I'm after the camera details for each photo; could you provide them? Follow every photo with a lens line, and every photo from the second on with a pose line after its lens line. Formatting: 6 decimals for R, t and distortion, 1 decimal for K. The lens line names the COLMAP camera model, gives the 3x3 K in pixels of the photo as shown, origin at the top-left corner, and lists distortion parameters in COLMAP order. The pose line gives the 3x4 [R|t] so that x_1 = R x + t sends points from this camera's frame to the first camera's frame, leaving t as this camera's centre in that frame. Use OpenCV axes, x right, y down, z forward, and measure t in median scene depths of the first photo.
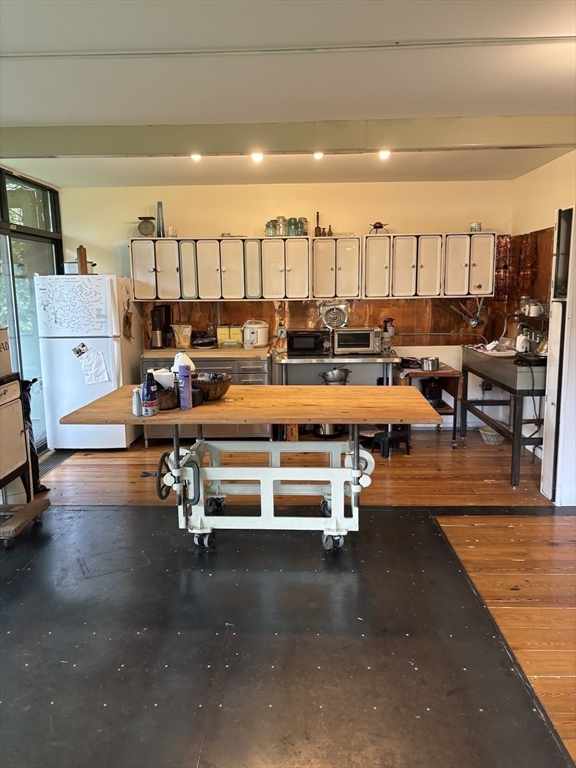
lens RADIAL K [[574.5, 0, 284.2], [0, 574.5, 379.9], [0, 0, 1]] dist [0.033257, -0.033026]
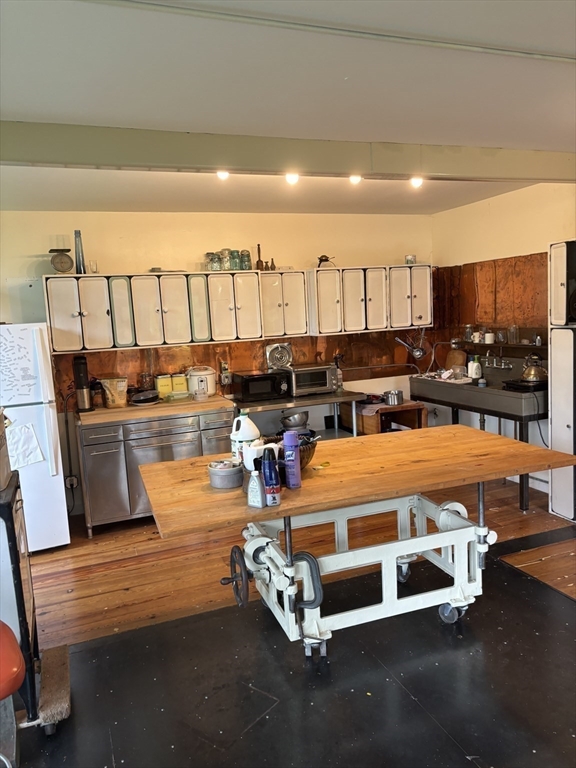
lens RADIAL K [[574.5, 0, 291.1], [0, 574.5, 387.0], [0, 0, 1]] dist [0.033257, -0.033026]
pose [[0.922085, -0.088441, 0.376745, -0.266247], [0.105658, 0.994082, -0.025237, -0.038616], [-0.372283, 0.063077, 0.925973, 0.153445]]
